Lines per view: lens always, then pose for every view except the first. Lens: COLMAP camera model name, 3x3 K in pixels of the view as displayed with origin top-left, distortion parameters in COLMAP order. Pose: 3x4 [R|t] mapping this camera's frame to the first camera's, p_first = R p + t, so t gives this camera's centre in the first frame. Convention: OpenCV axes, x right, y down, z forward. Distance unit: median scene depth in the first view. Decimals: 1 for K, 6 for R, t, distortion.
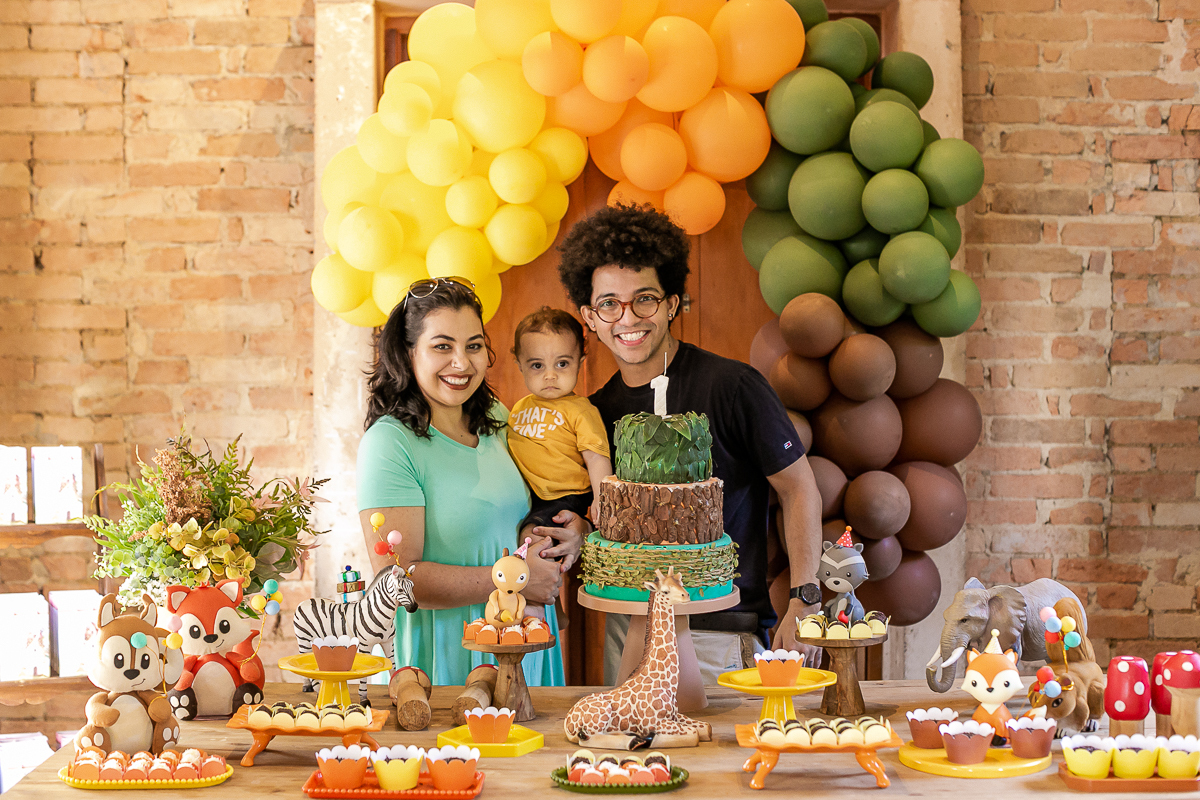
lens RADIAL K [[2087.7, 0, 577.9], [0, 2087.7, 396.6], [0, 0, 1]] dist [-0.160522, 0.230009]
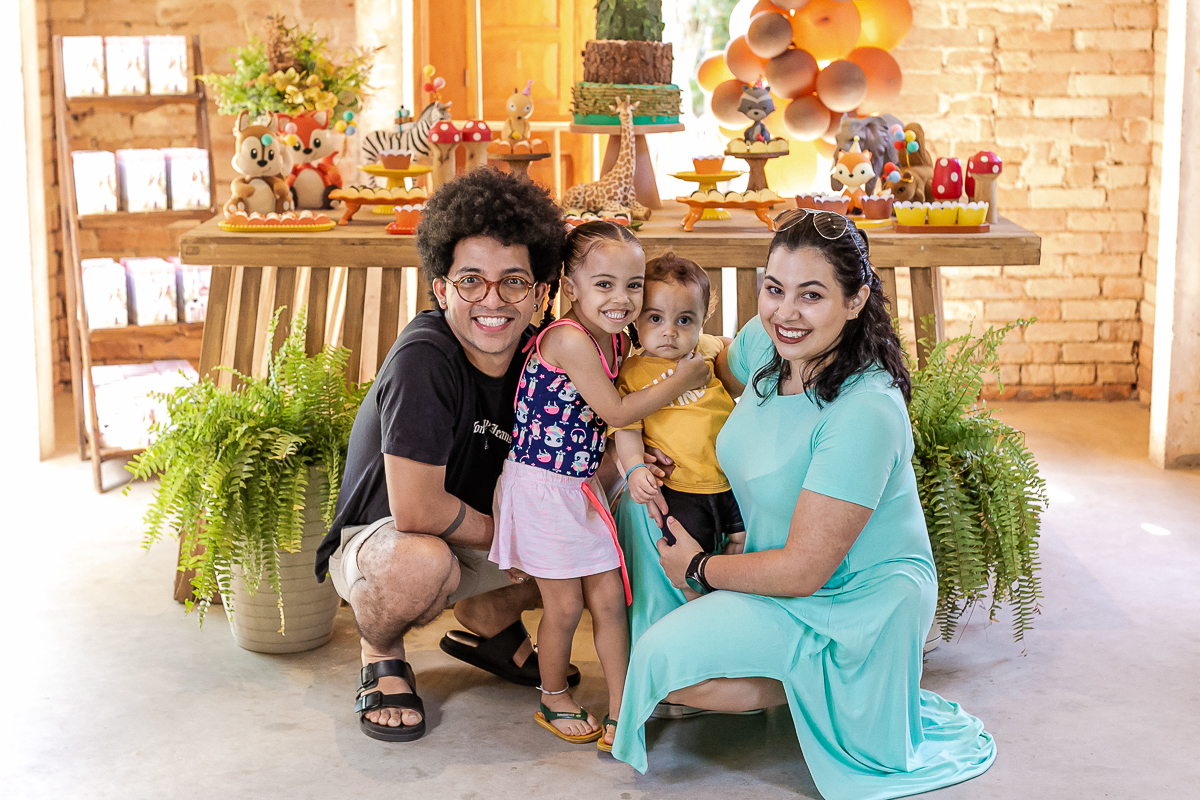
lens RADIAL K [[2087.7, 0, 577.9], [0, 2087.7, 396.6], [0, 0, 1]] dist [-0.160522, 0.230009]
pose [[0.999975, 0.001637, 0.006874, -0.002764], [-0.002689, 0.987763, 0.155942, 0.058706], [-0.006535, -0.155956, 0.987742, -0.408473]]
